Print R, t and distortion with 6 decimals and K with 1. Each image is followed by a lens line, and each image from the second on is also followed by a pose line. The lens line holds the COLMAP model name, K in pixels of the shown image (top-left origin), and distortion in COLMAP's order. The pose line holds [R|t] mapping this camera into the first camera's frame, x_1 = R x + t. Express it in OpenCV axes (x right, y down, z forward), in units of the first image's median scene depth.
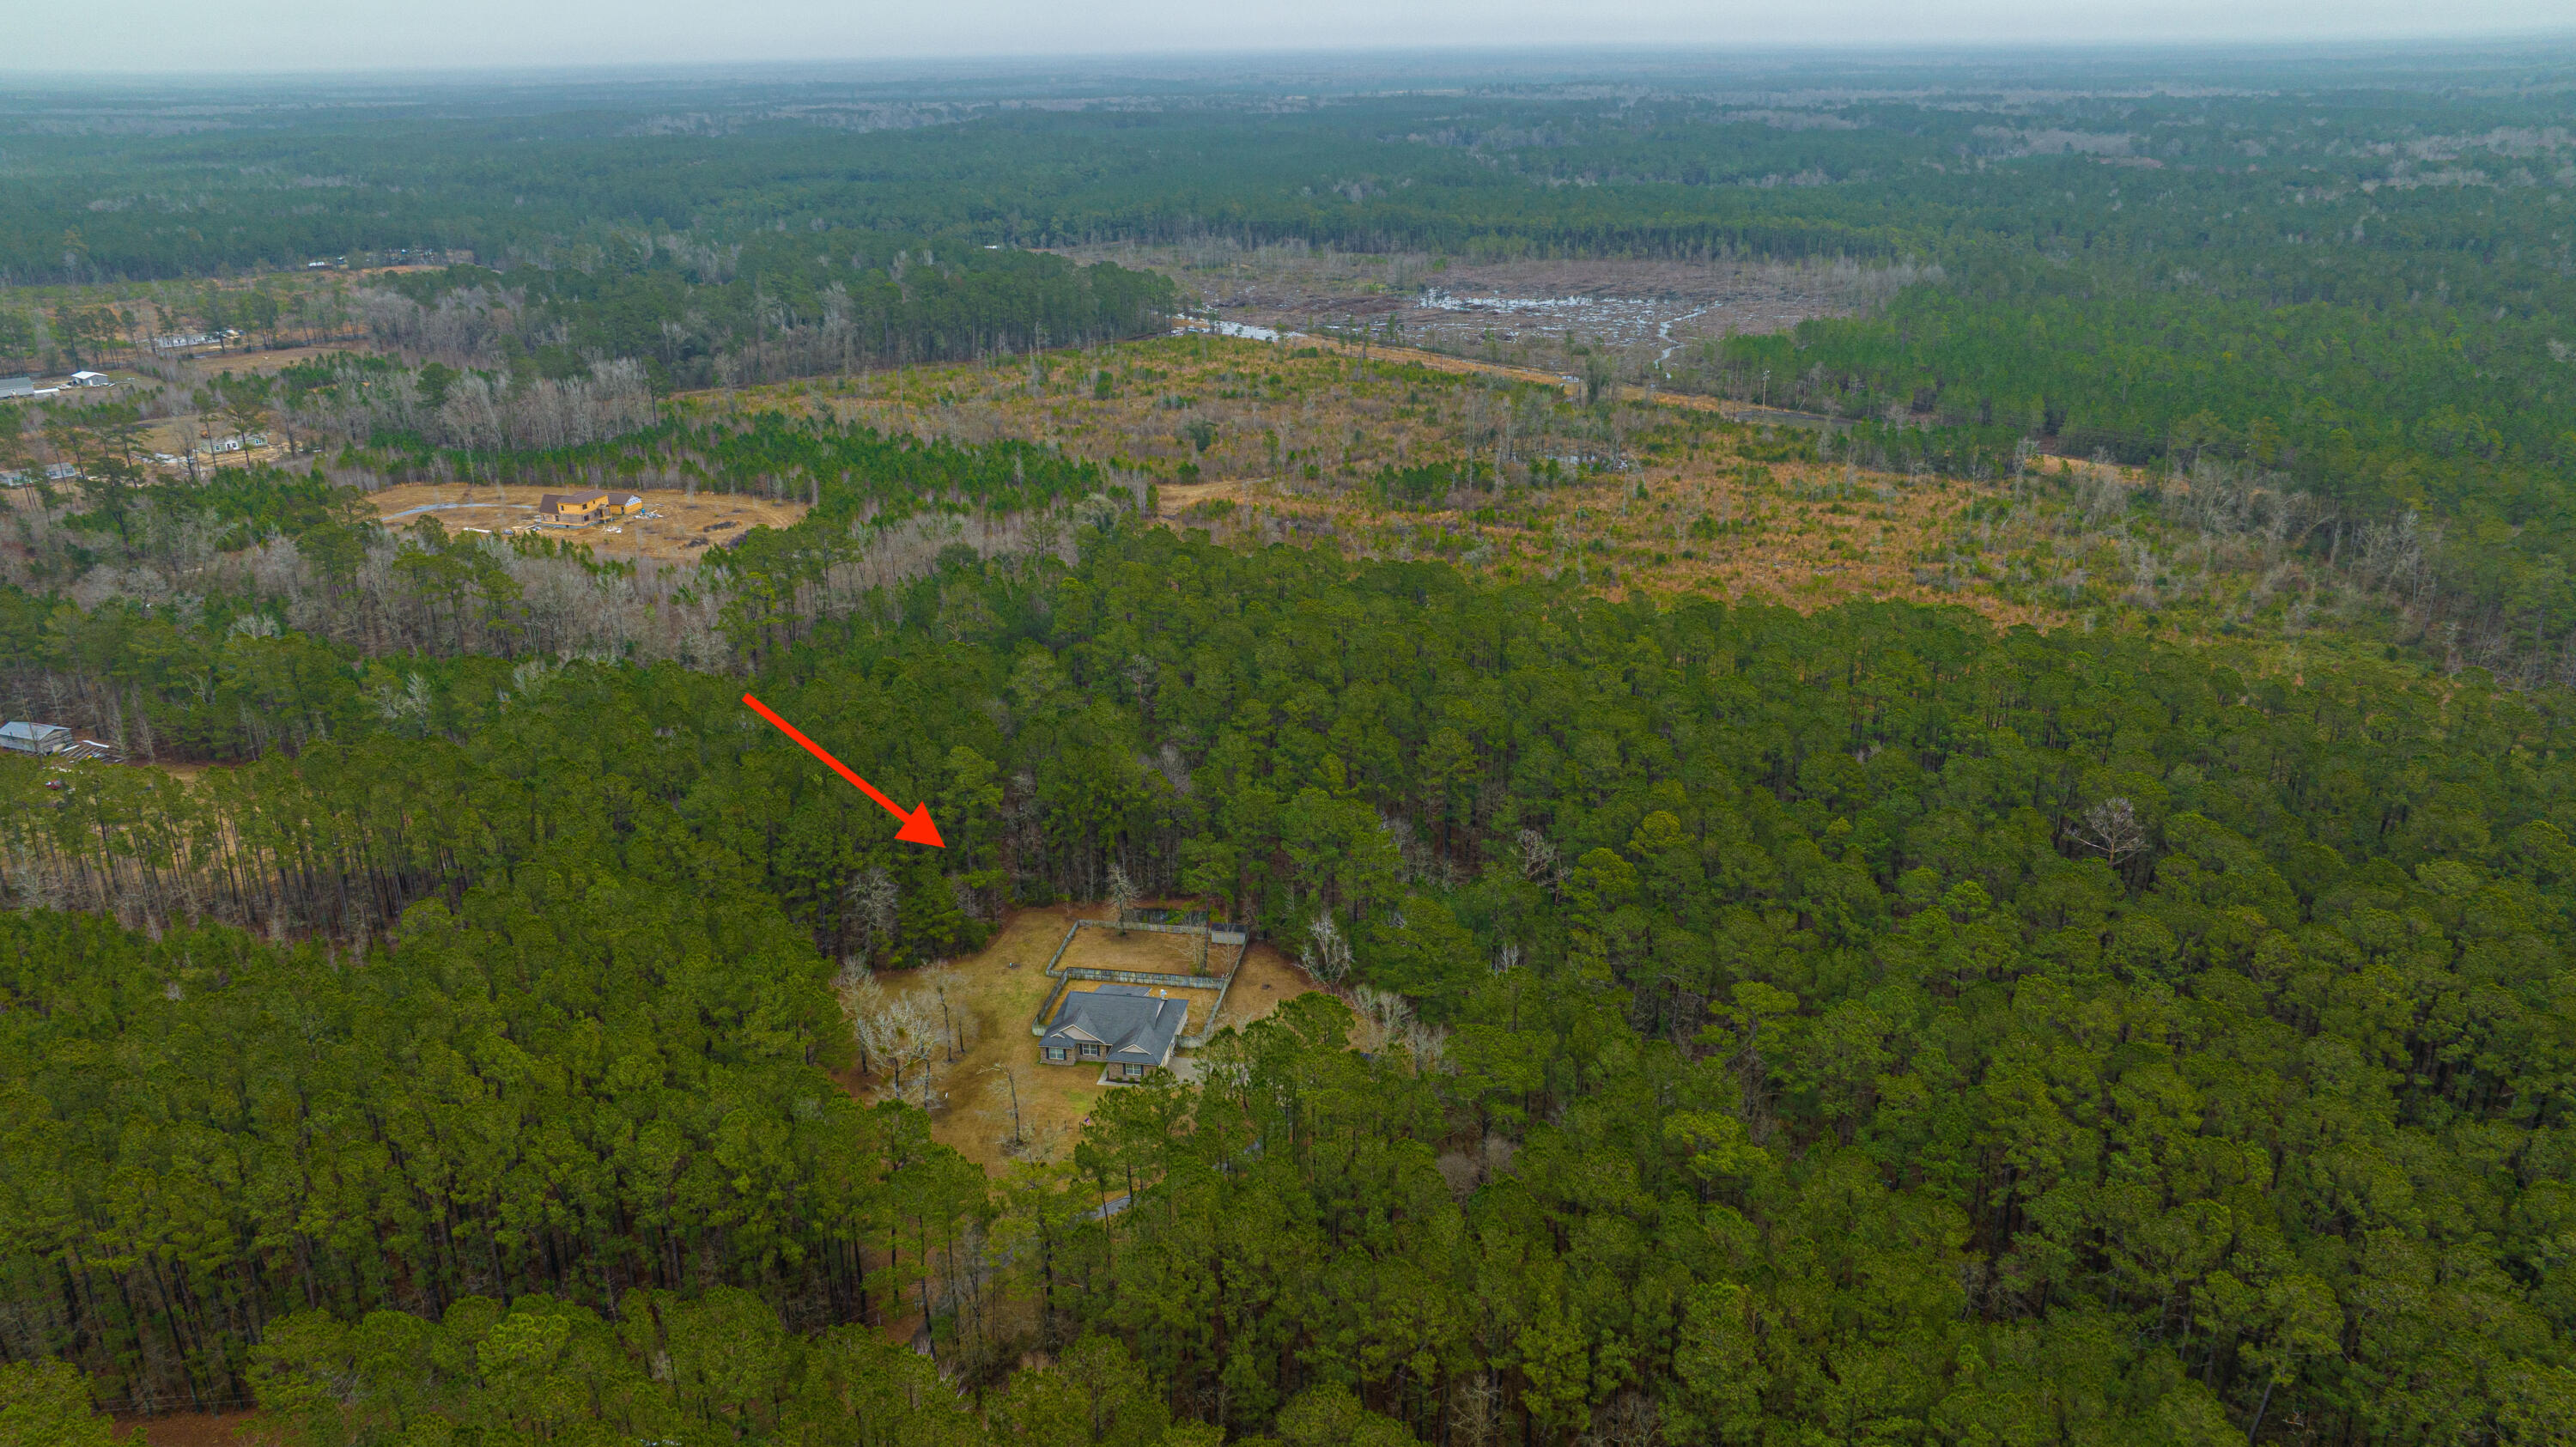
lens RADIAL K [[1810.0, 0, 1294.4], [0, 1810.0, 712.6], [0, 0, 1]] dist [-0.008760, -0.000188]
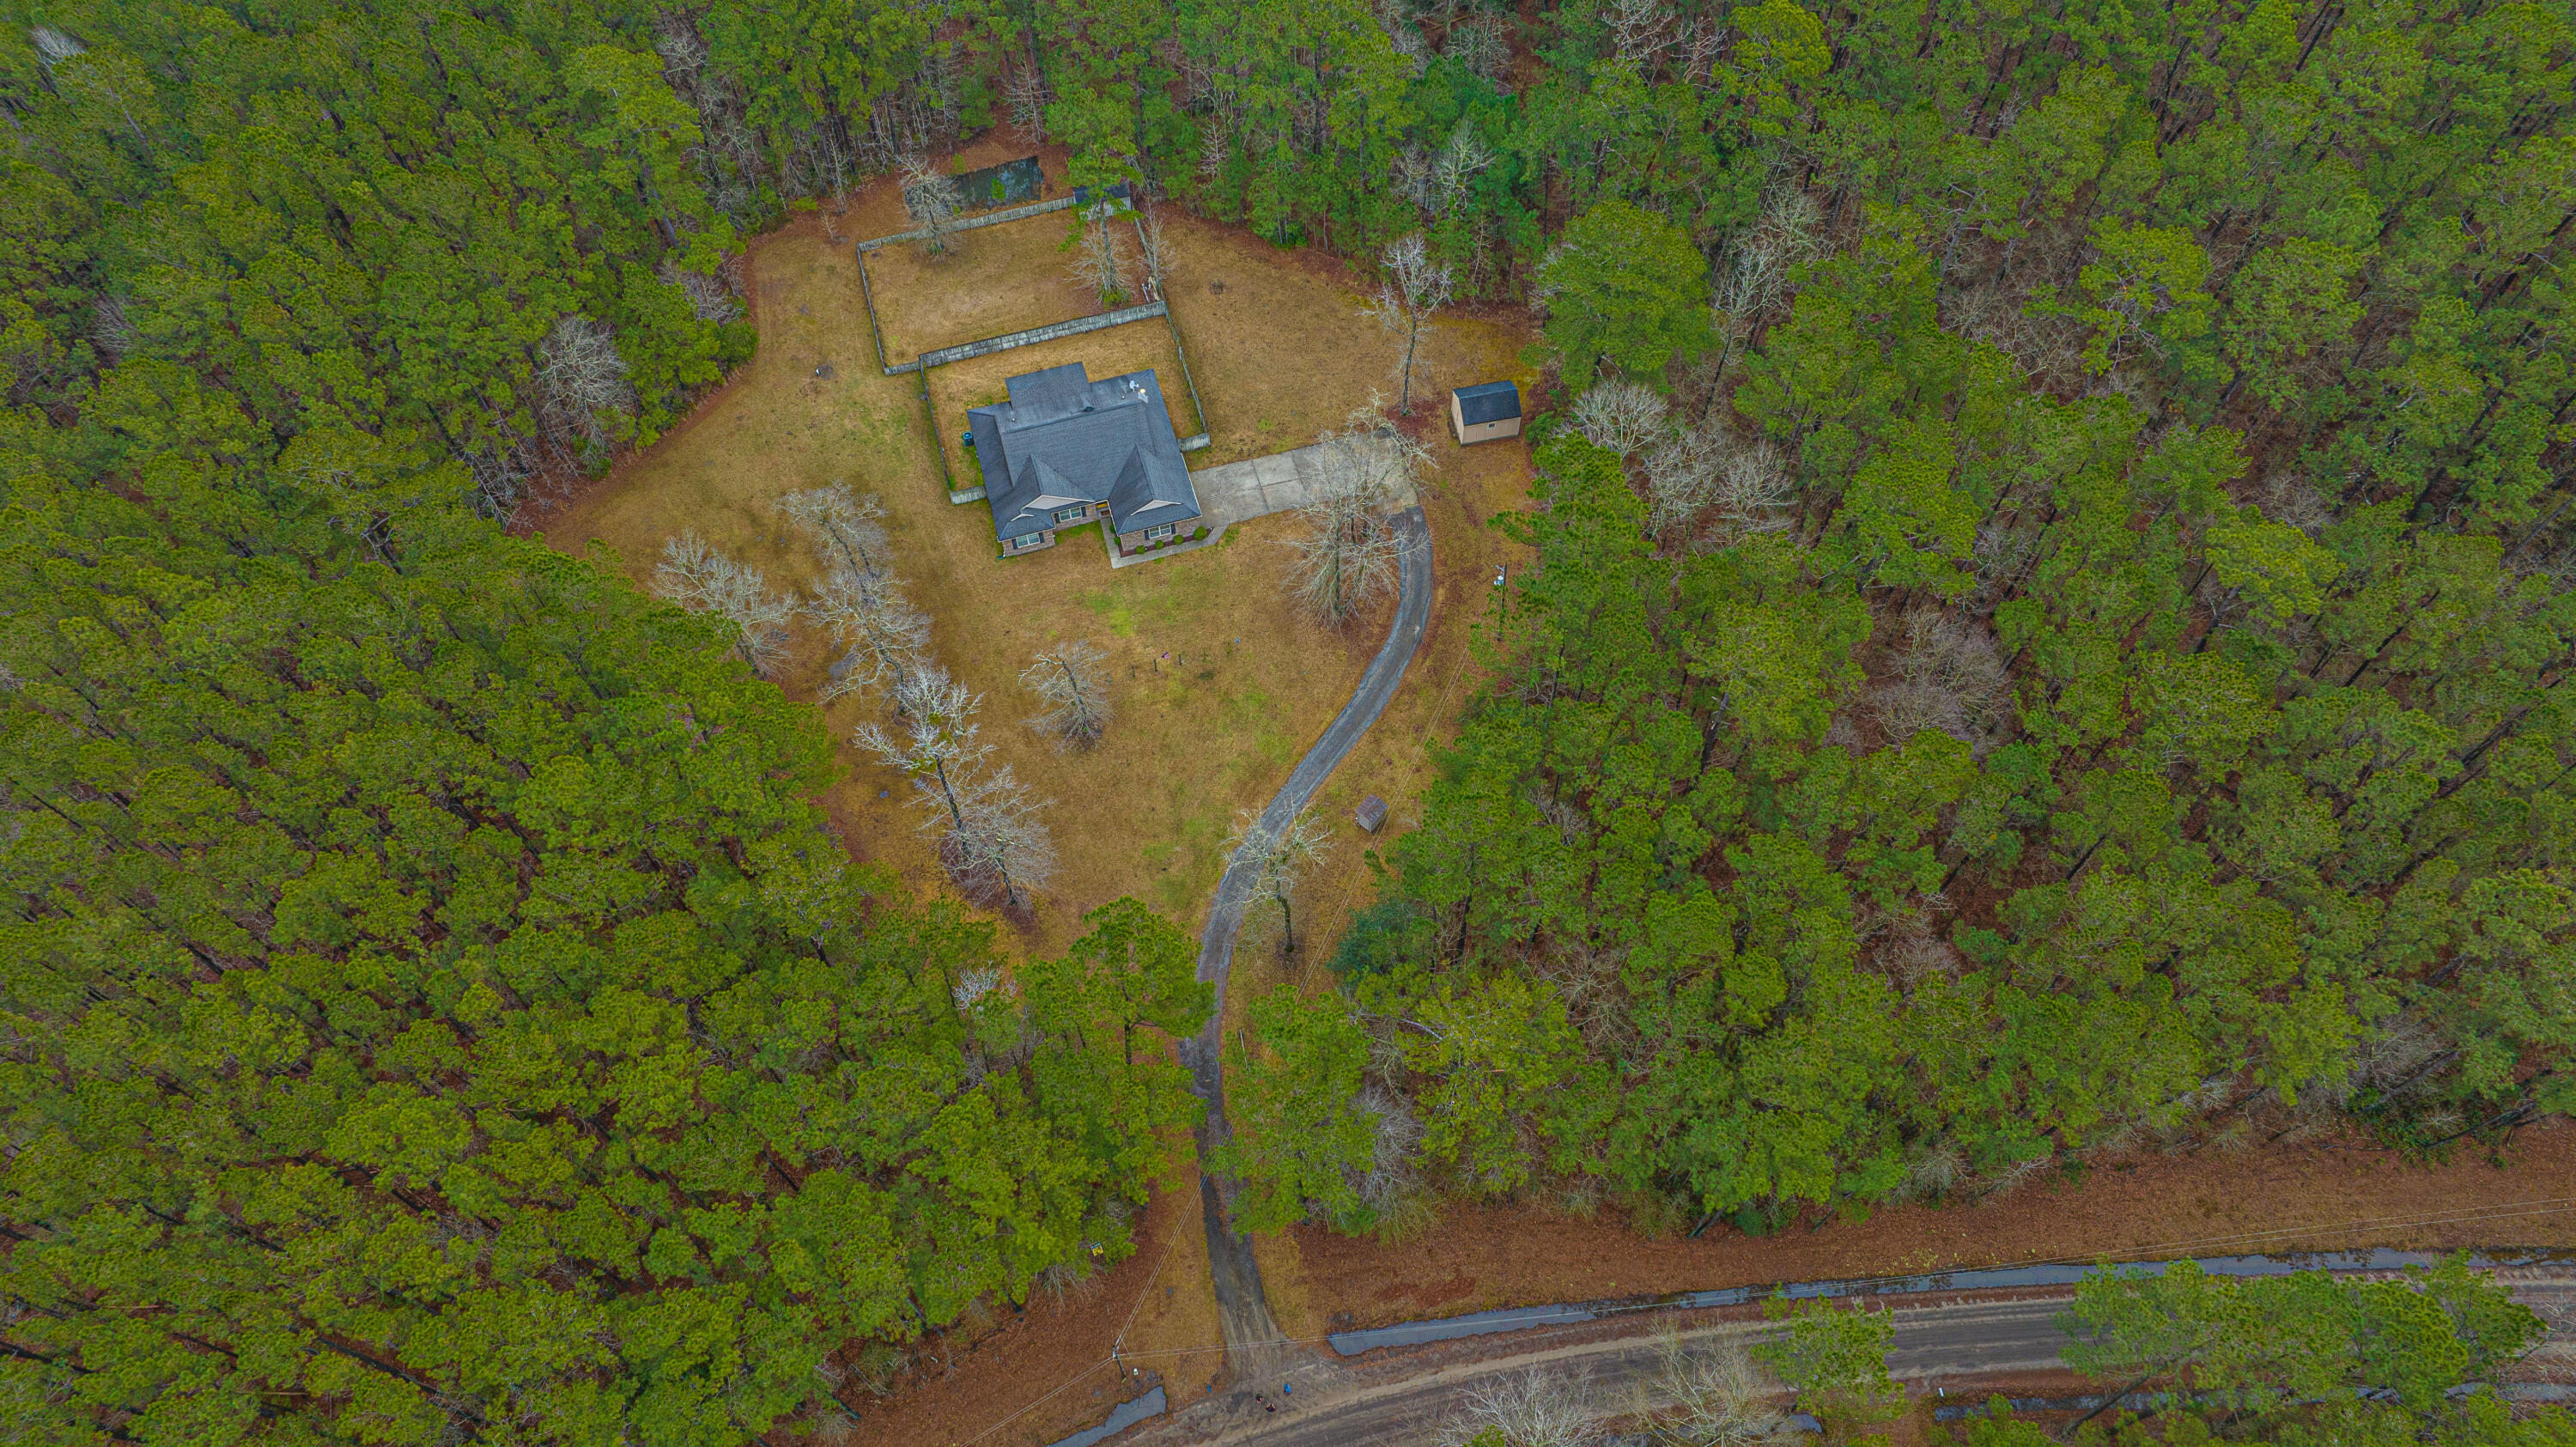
lens RADIAL K [[1802.0, 0, 1291.7], [0, 1802.0, 728.3], [0, 0, 1]] dist [-0.031171, 0.023882]
pose [[0.898062, -0.380287, 0.221059, -0.214724], [0.151426, 0.739120, 0.656332, -0.171176], [-0.412984, -0.555952, 0.721361, 0.455800]]
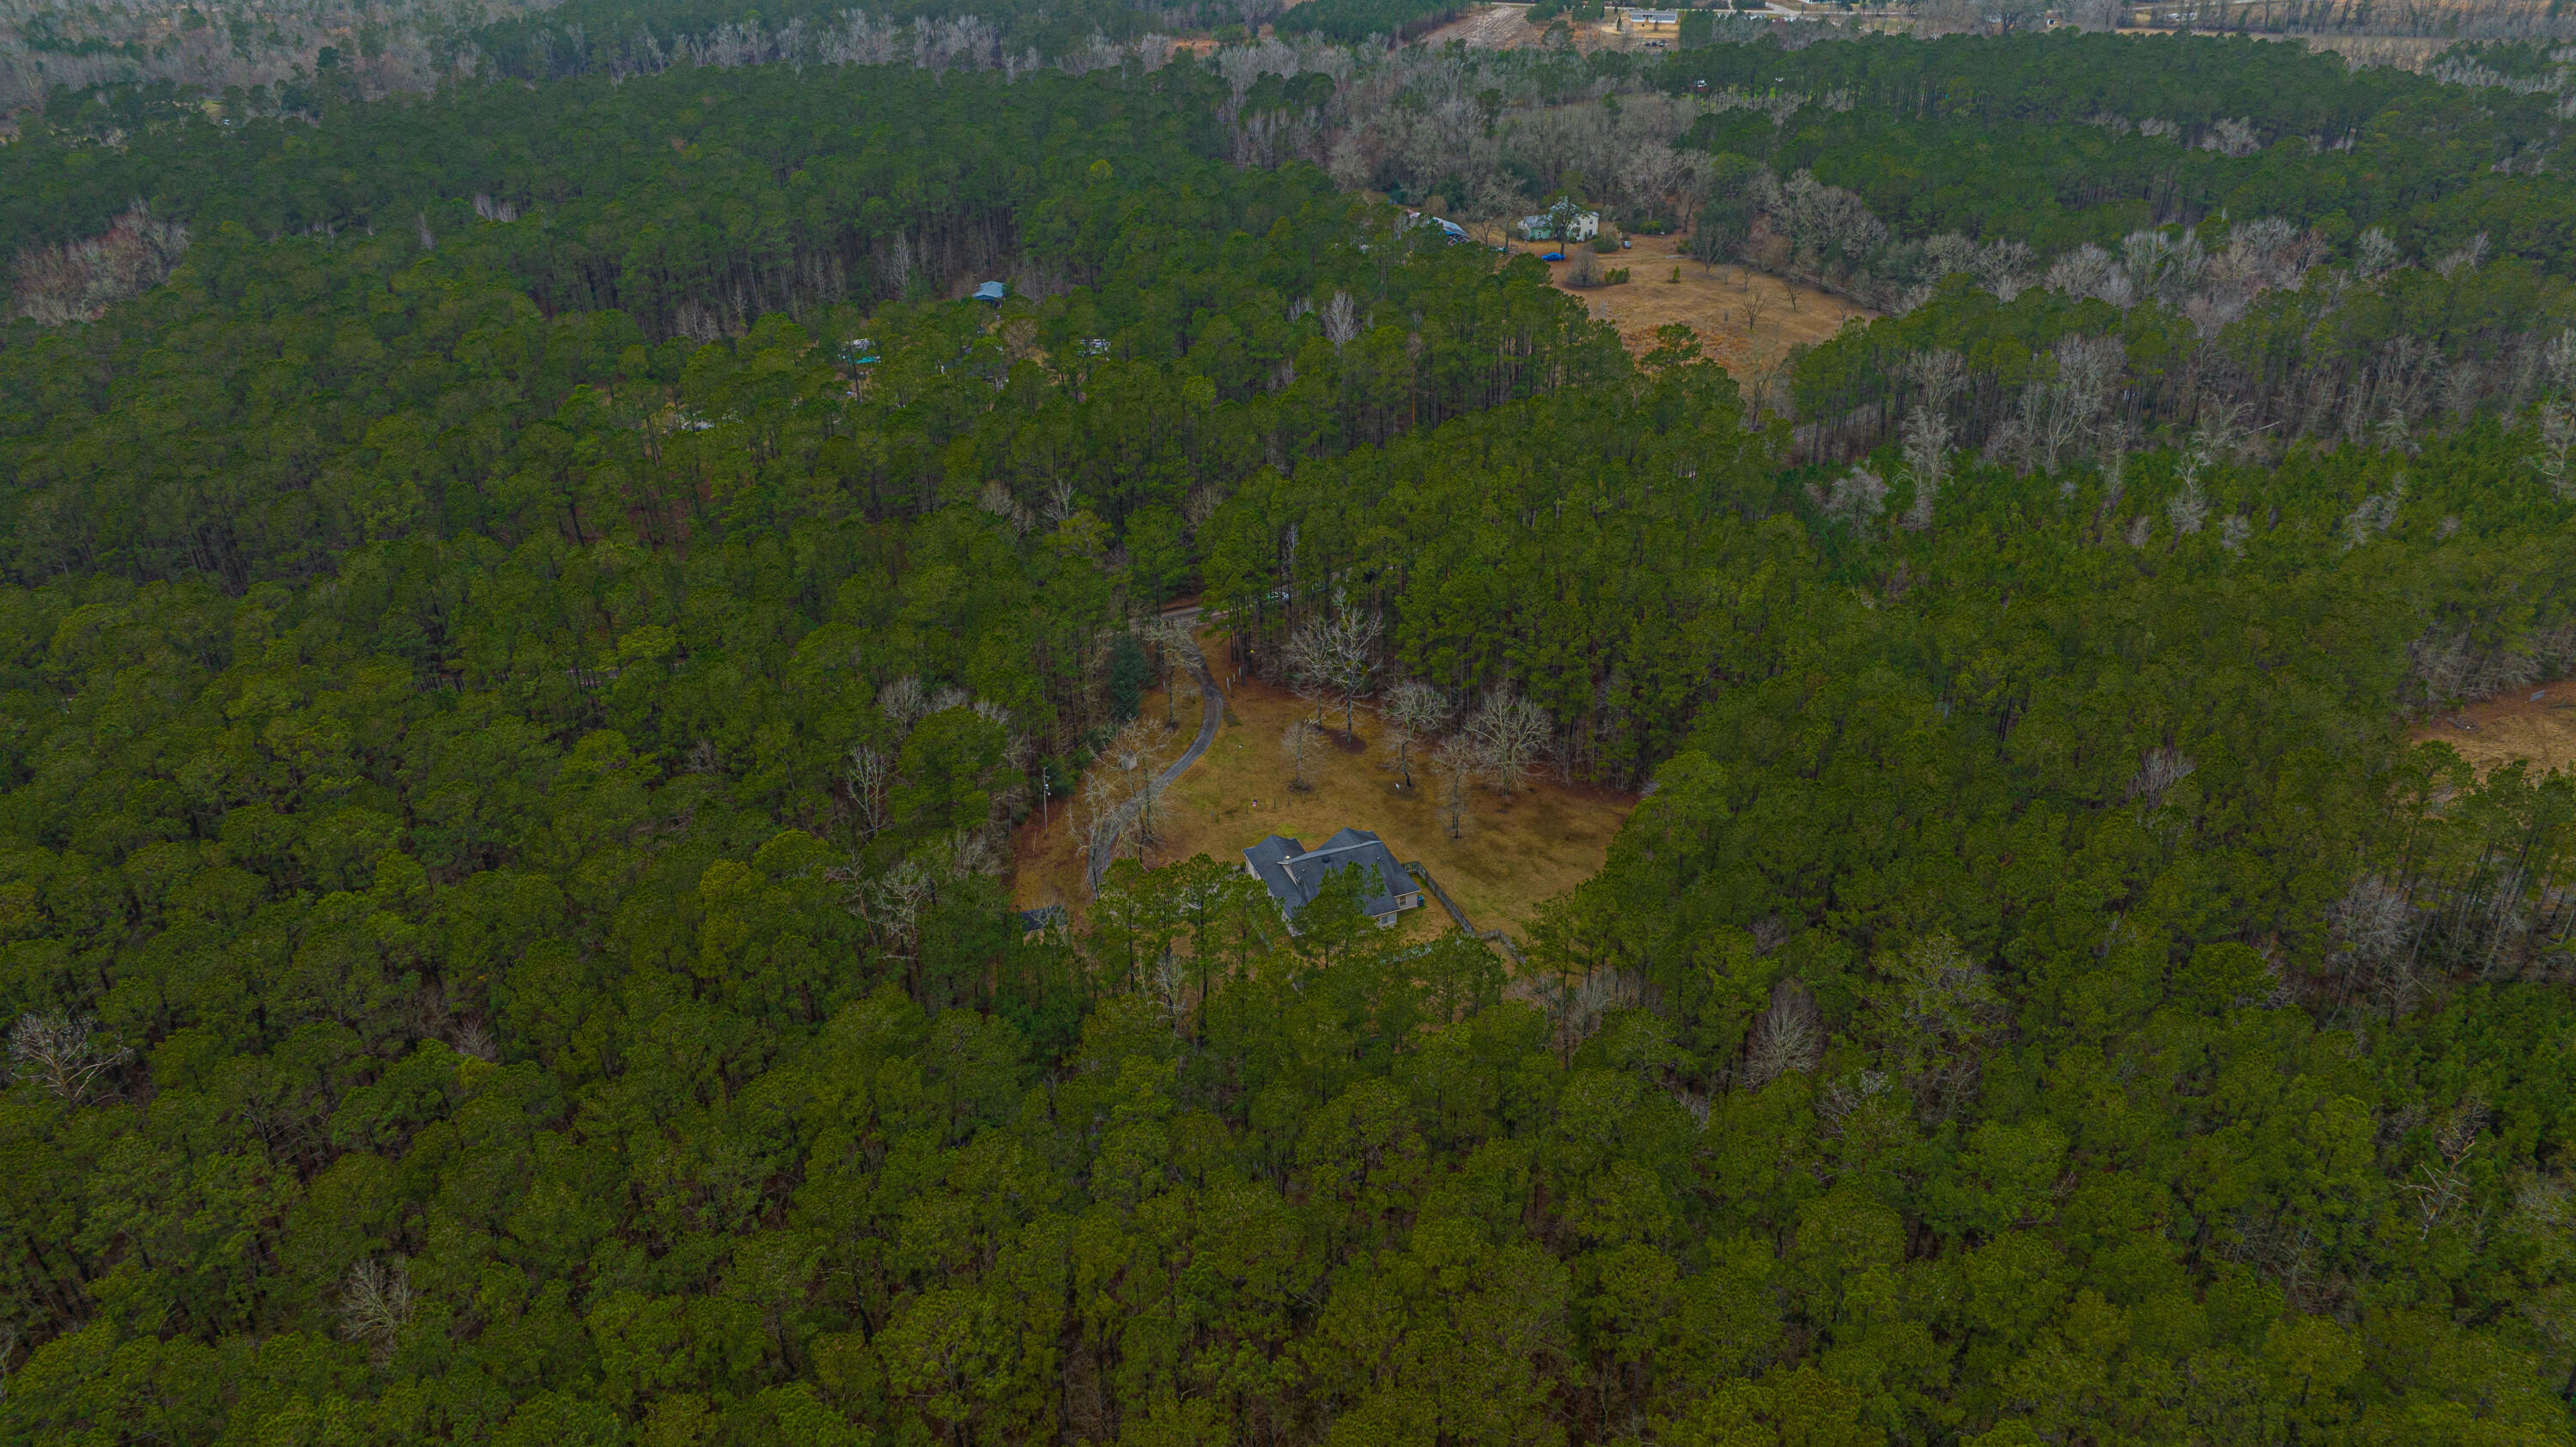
lens RADIAL K [[1808.2, 0, 1291.3], [0, 1808.2, 718.9], [0, 0, 1]] dist [0.008660, -0.070711]
pose [[-0.850904, 0.278420, -0.445471, 0.313835], [-0.158650, 0.672203, 0.723169, -0.555804], [0.500792, 0.686021, -0.527809, 1.448361]]
